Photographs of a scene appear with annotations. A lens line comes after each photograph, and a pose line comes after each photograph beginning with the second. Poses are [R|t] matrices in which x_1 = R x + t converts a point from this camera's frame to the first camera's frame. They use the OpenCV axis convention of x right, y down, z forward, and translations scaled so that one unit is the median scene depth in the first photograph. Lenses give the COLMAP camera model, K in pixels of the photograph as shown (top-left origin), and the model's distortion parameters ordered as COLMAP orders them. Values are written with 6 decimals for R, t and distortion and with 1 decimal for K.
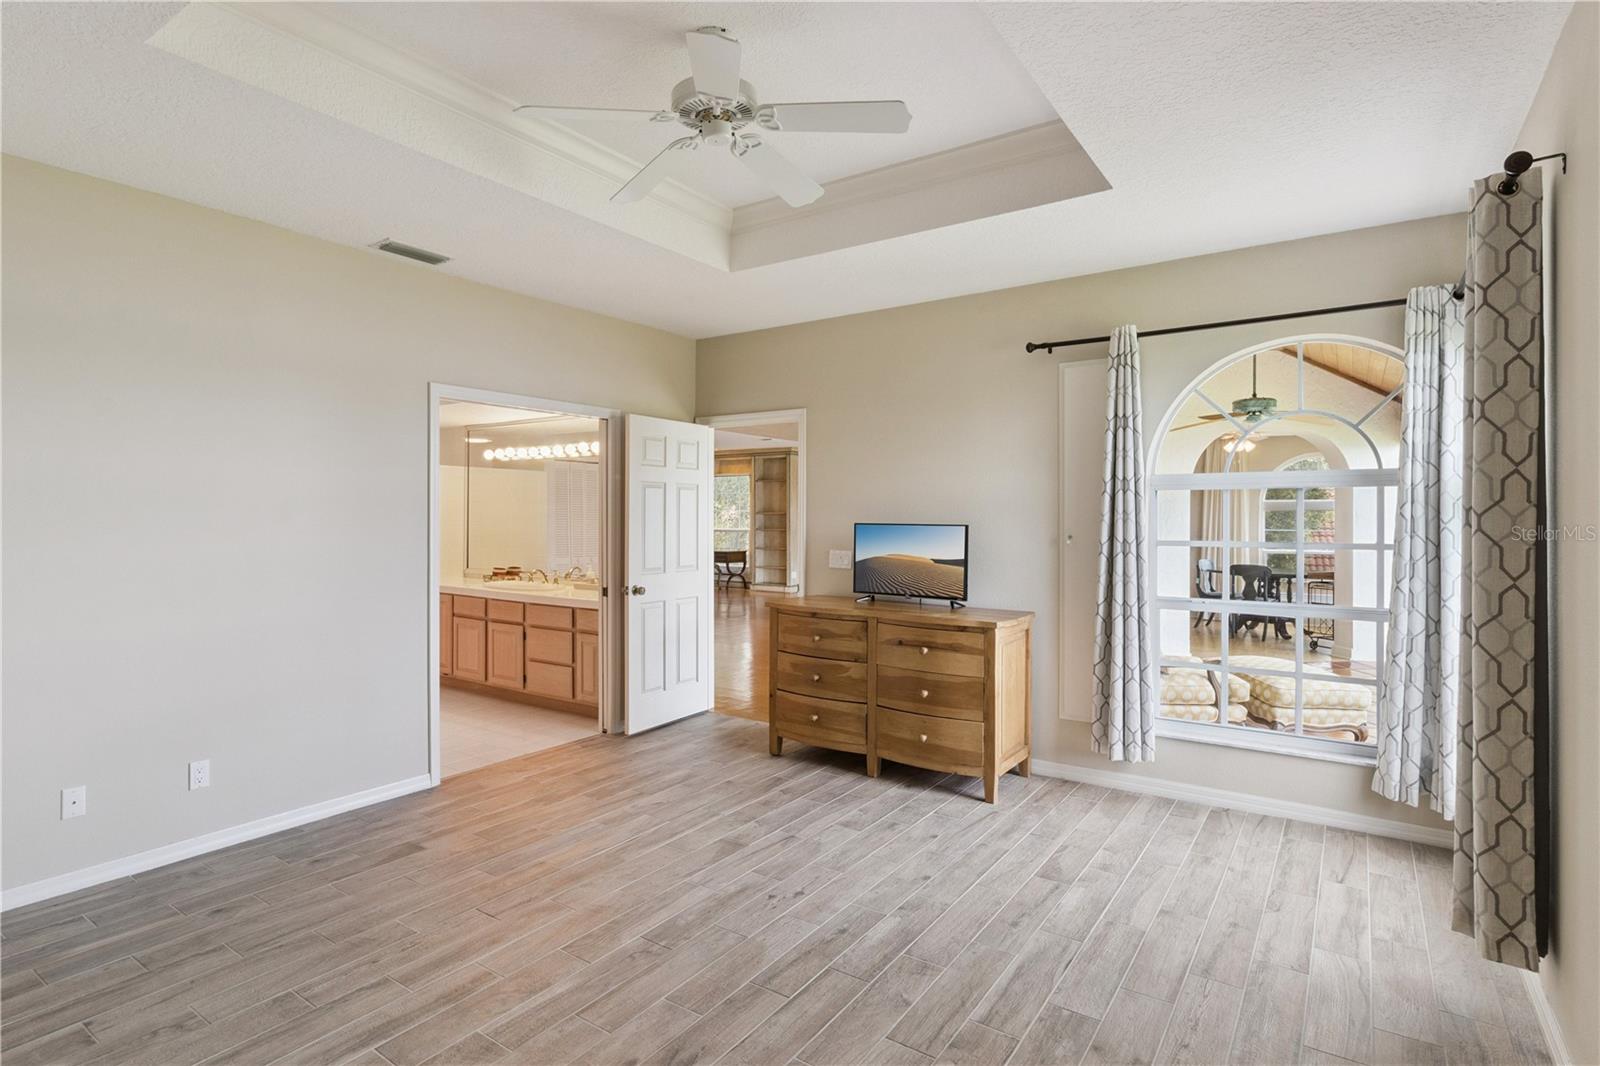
lens RADIAL K [[806.8, 0, 778.9], [0, 806.8, 514.5], [0, 0, 1]] dist [-0.000630, -0.000249]
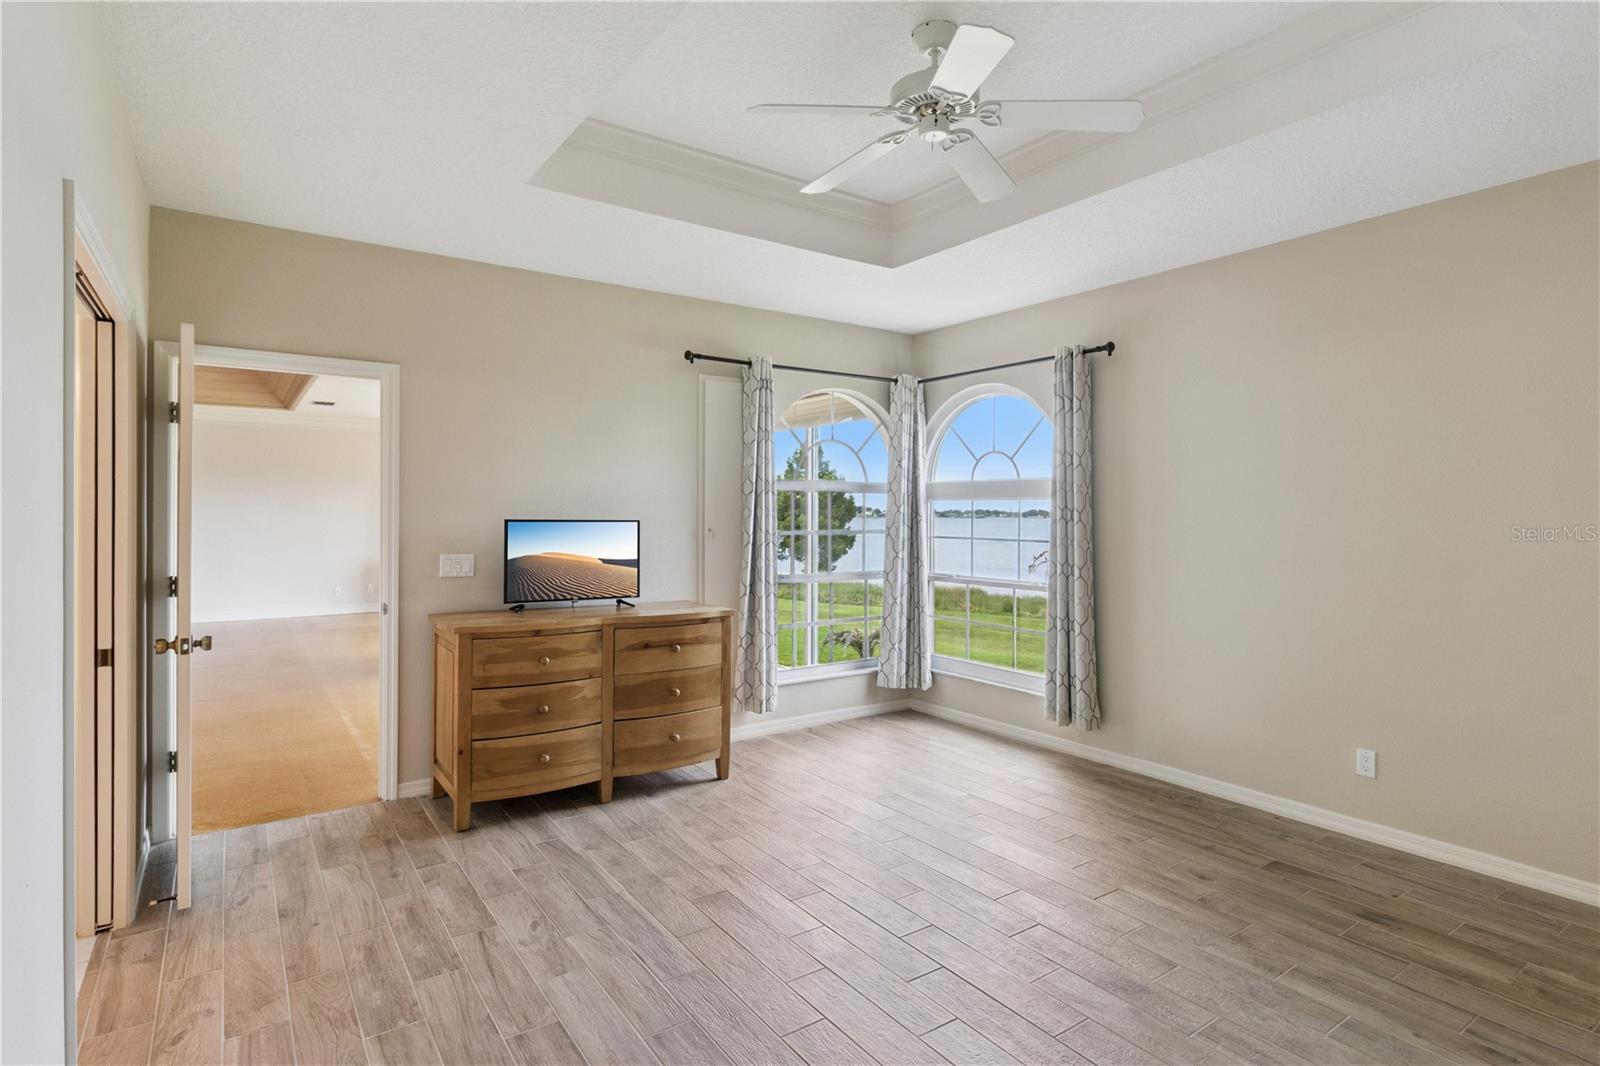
lens RADIAL K [[806.8, 0, 778.9], [0, 806.8, 514.5], [0, 0, 1]] dist [-0.000630, -0.000249]
pose [[0.355078, -0.000856, 0.934836, -0.751094], [-0.005310, 0.999982, 0.002933, 0.002233], [-0.934822, -0.006005, 0.355067, 0.581627]]
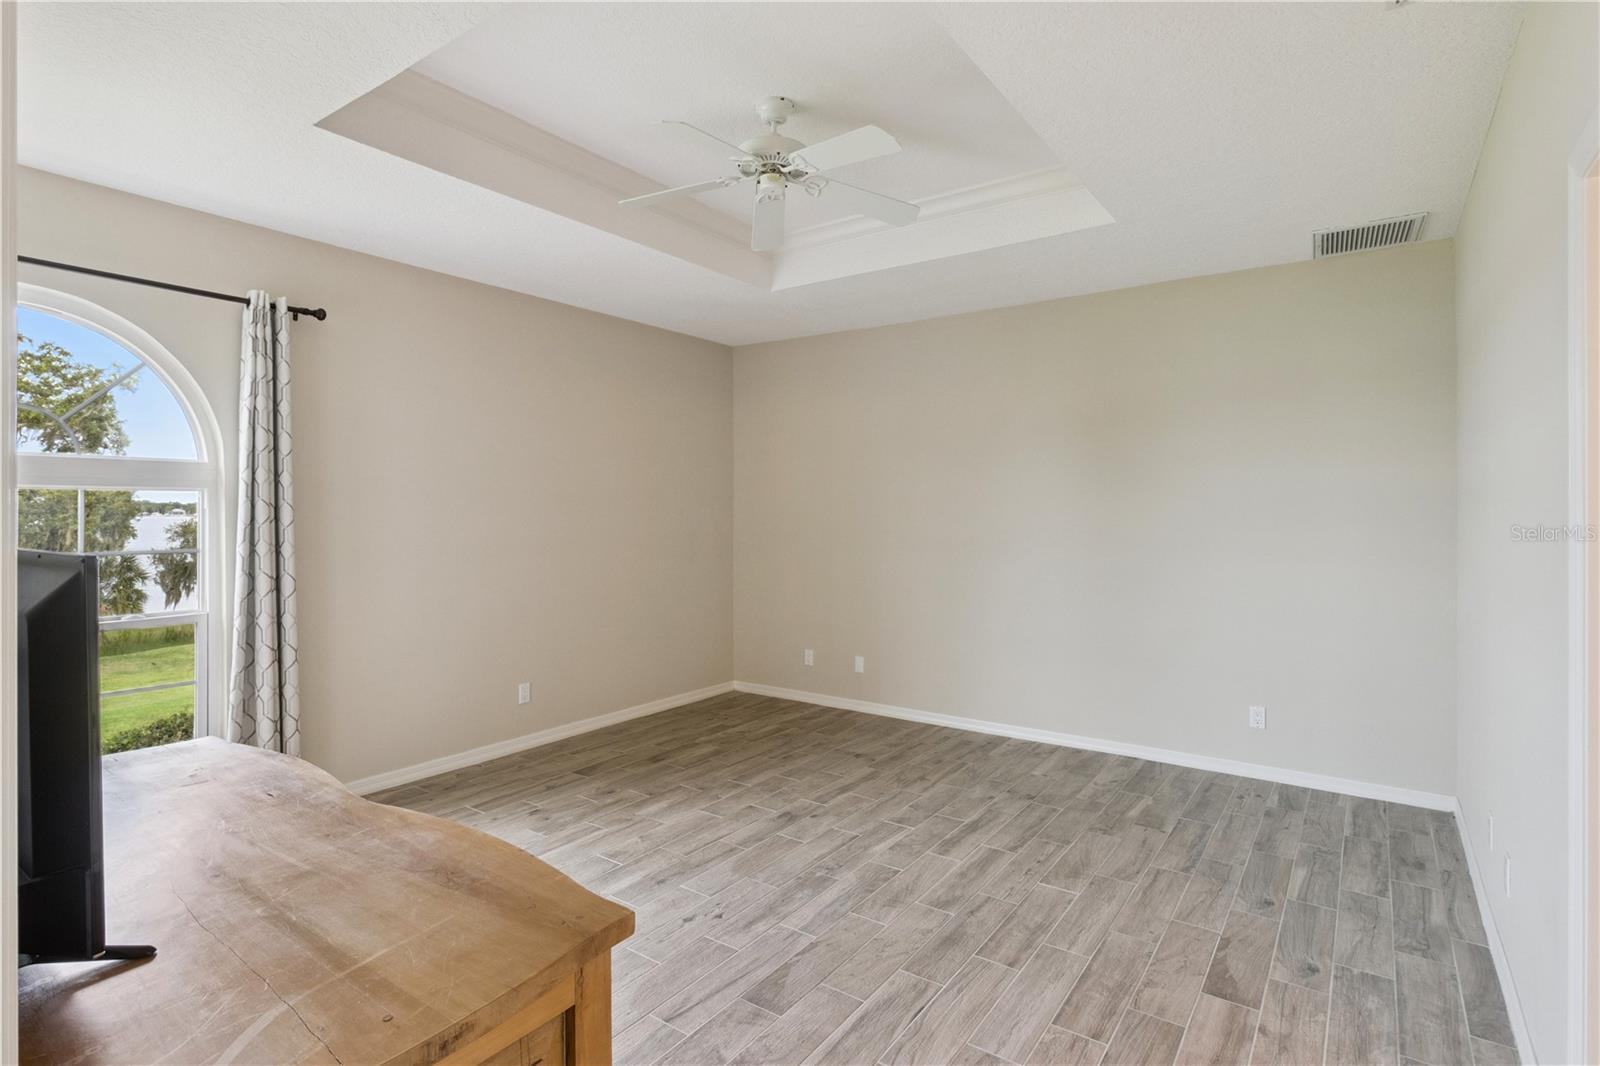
lens RADIAL K [[806.8, 0, 778.9], [0, 806.8, 514.5], [0, 0, 1]] dist [-0.000630, -0.000249]
pose [[-0.999849, -0.001981, 0.017285, -0.074018], [-0.001911, 0.999990, 0.004094, 0.001111], [-0.017293, 0.004061, -0.999842, 1.520315]]
